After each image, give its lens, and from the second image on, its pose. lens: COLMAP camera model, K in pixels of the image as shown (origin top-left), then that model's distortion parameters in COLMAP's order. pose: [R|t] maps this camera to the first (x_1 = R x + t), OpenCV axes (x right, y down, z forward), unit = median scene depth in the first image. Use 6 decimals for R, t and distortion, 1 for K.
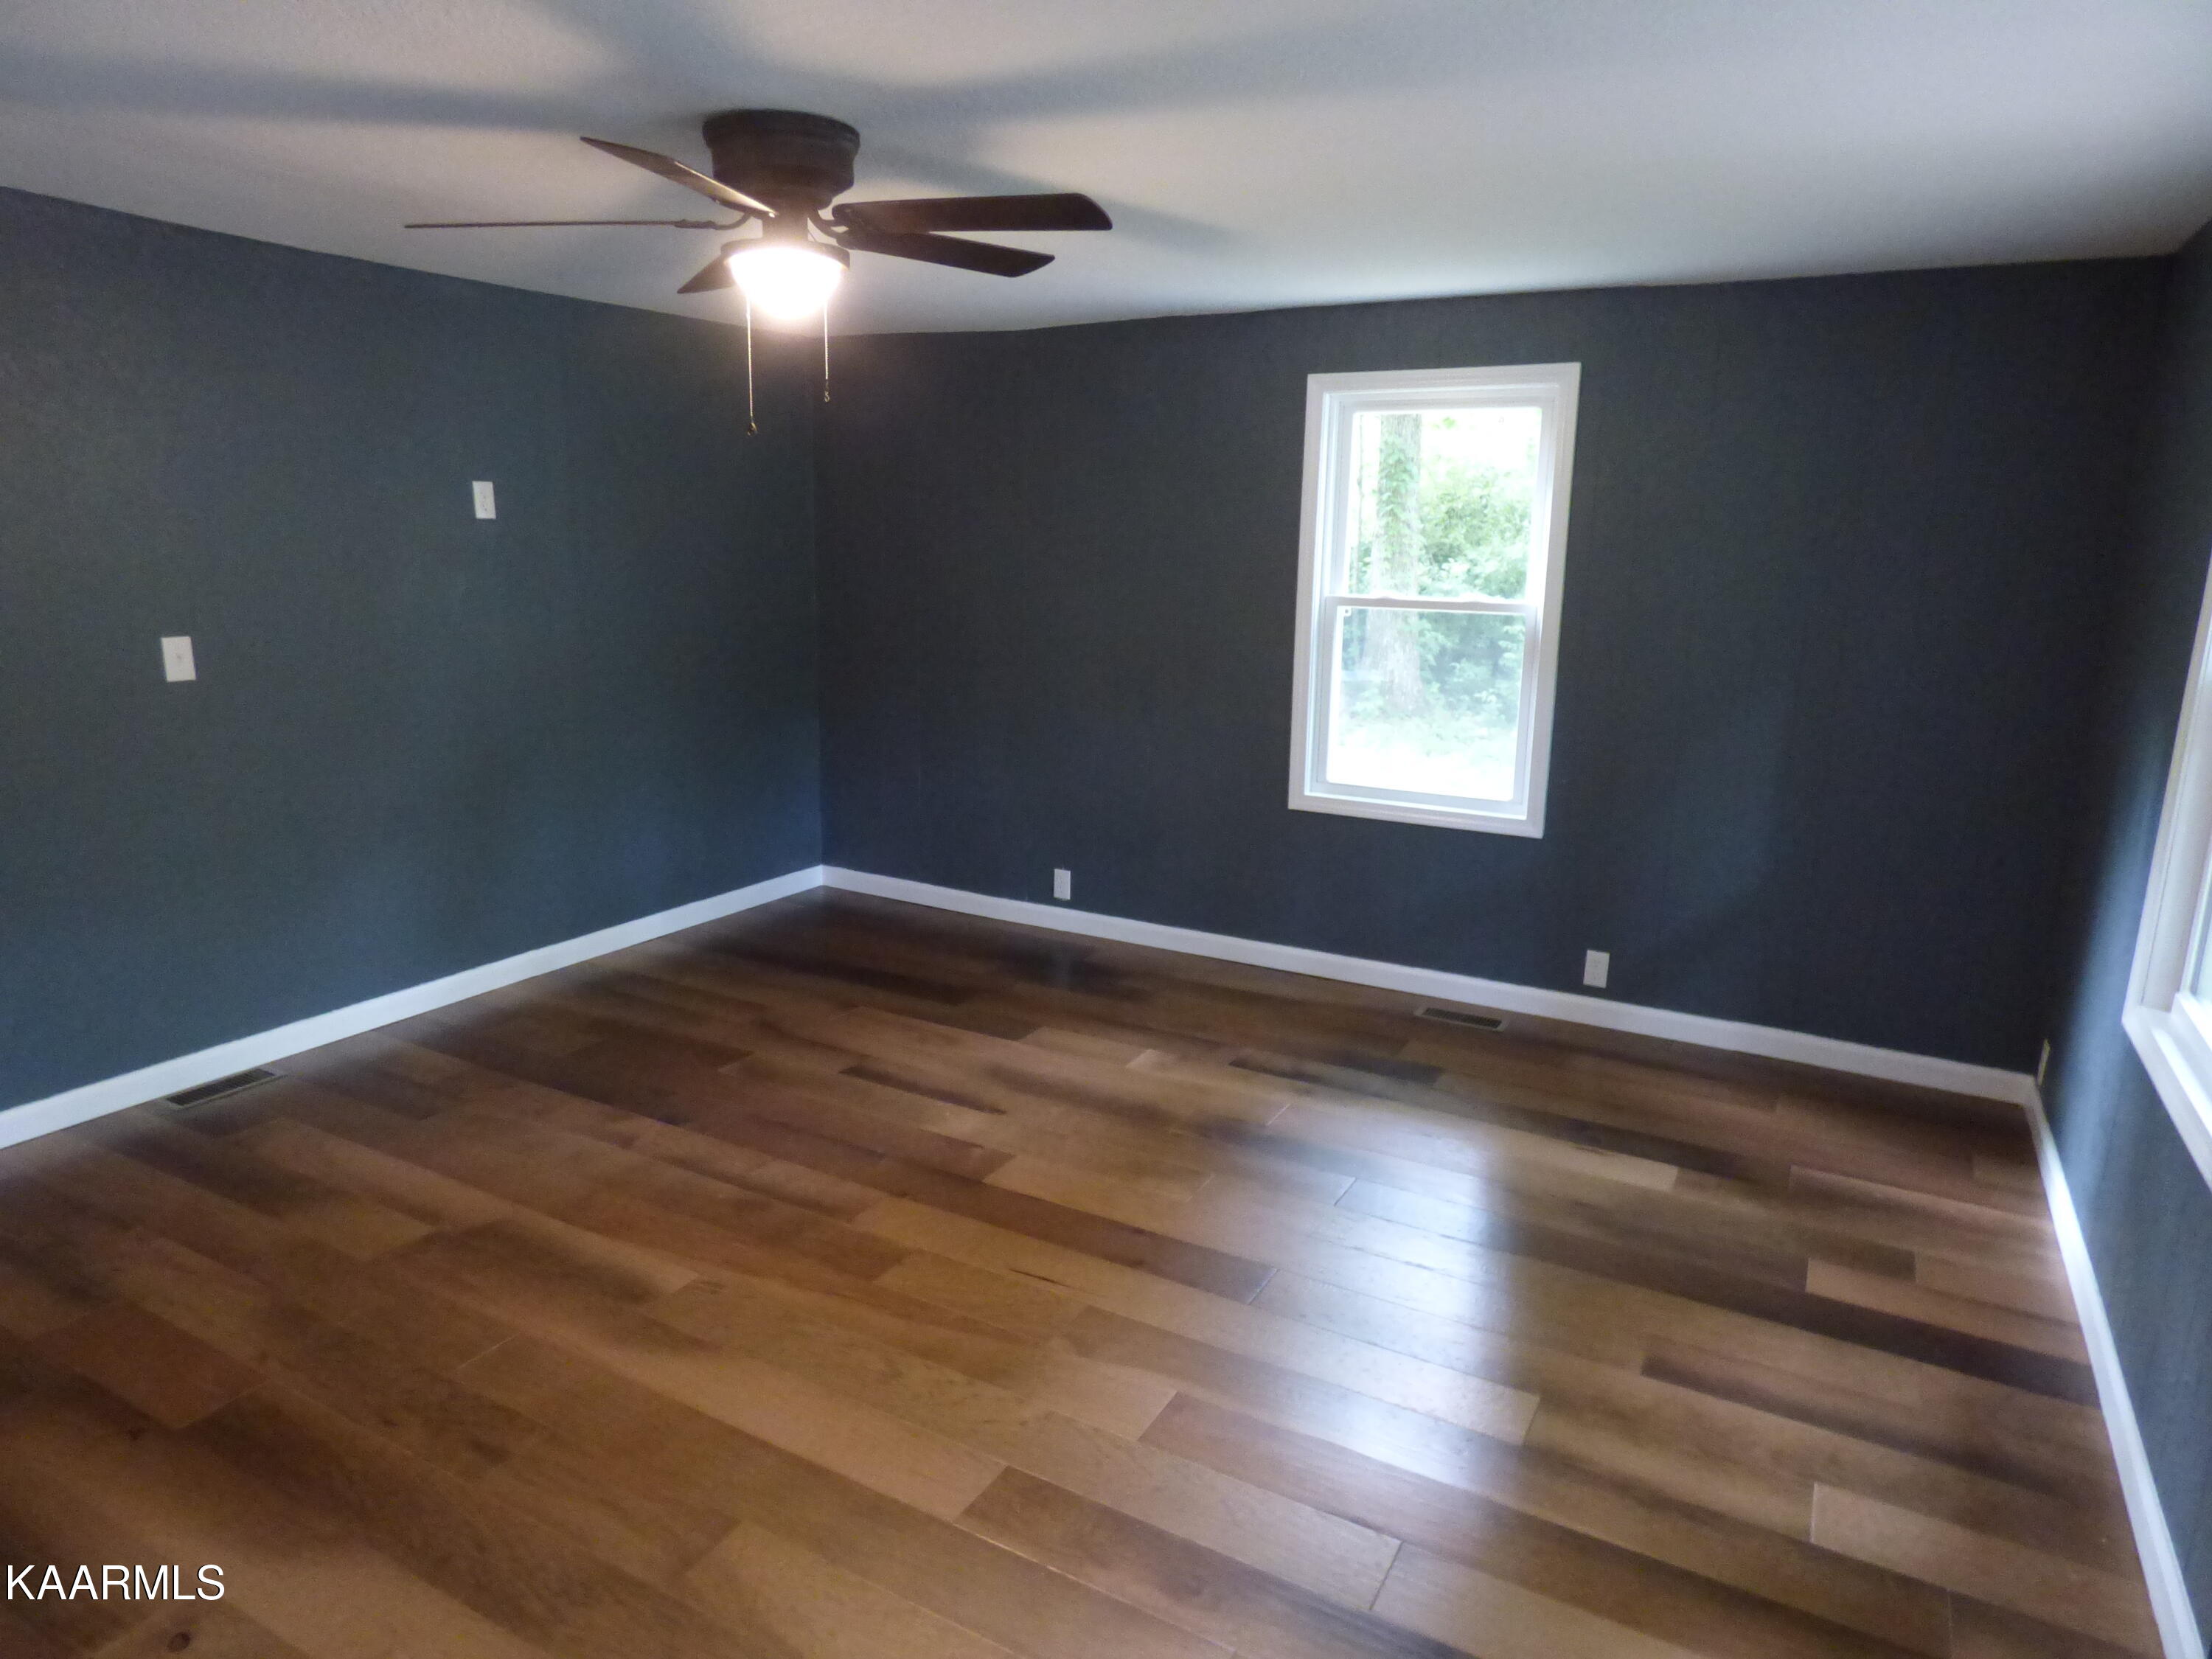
lens RADIAL K [[1349.5, 0, 1106.5], [0, 1349.5, 800.9], [0, 0, 1]] dist [0.001706, 0.001176]
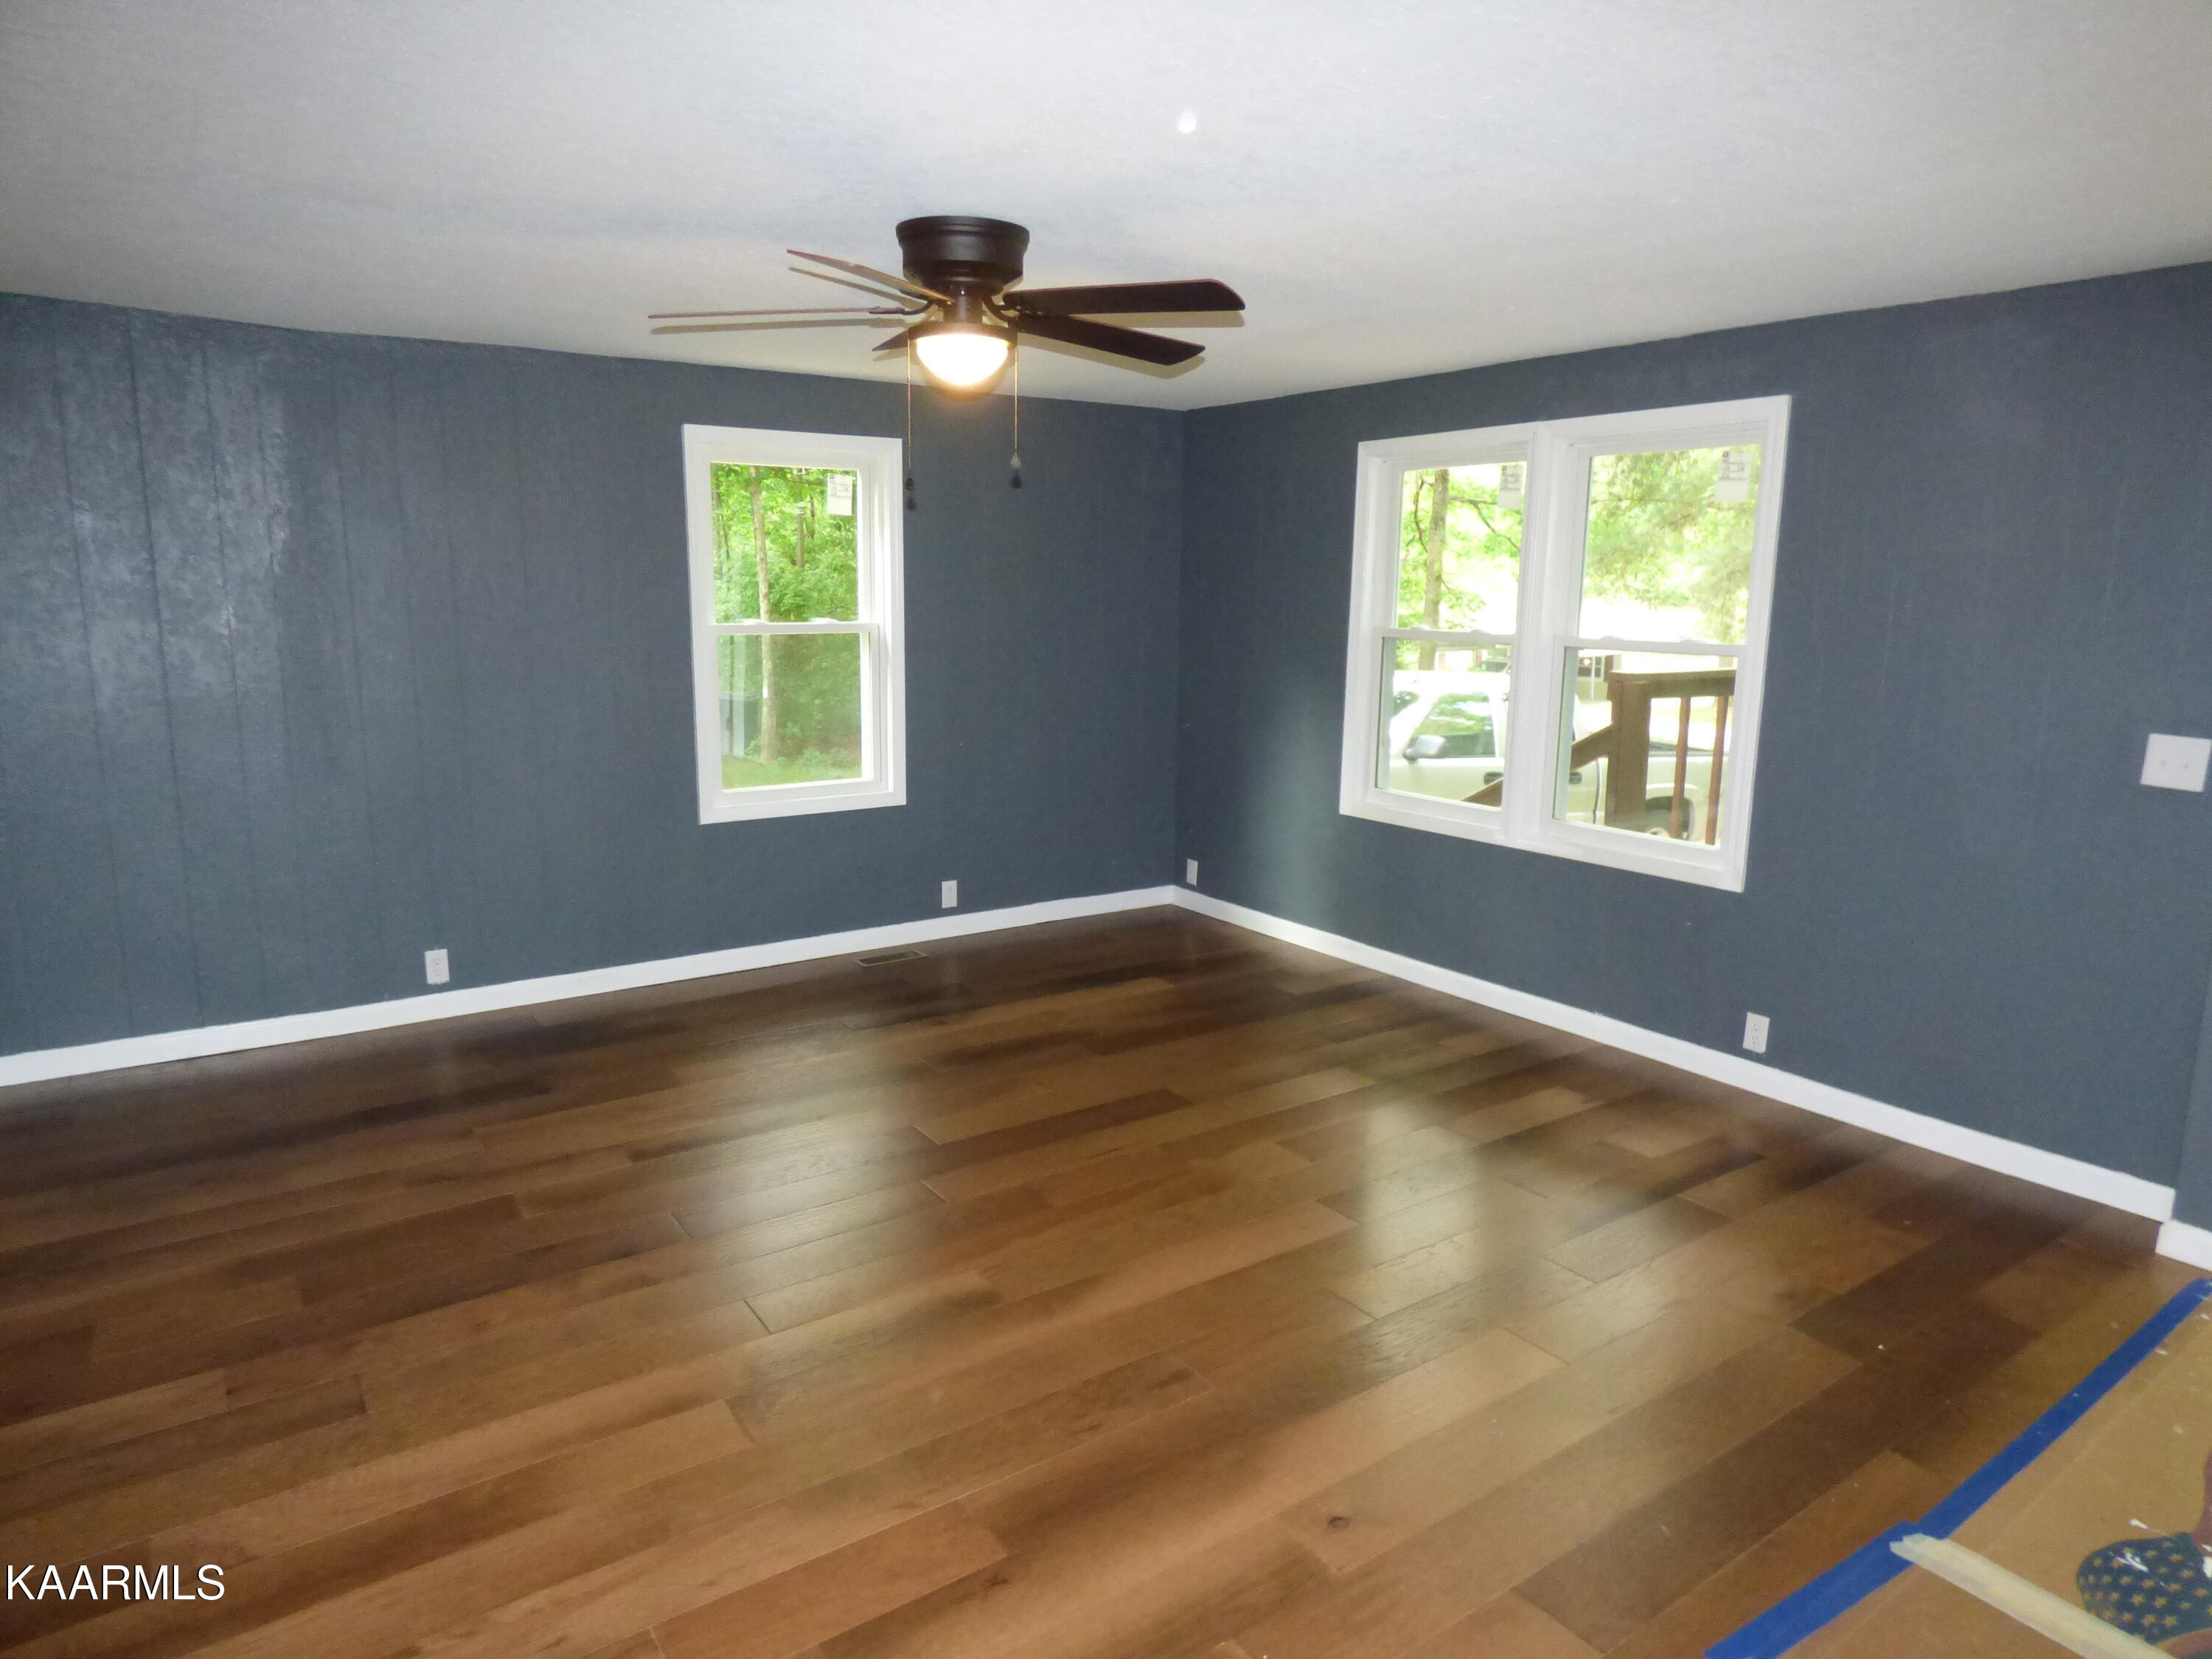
lens RADIAL K [[1363.1, 0, 1106.0], [0, 1363.1, 829.5], [0, 0, 1]] dist [0.002973, 0.001004]
pose [[0.434132, -0.174166, 0.883853, -0.939113], [0.171908, 0.979120, 0.108500, -0.071684], [-0.884295, 0.104838, 0.455007, 0.315025]]
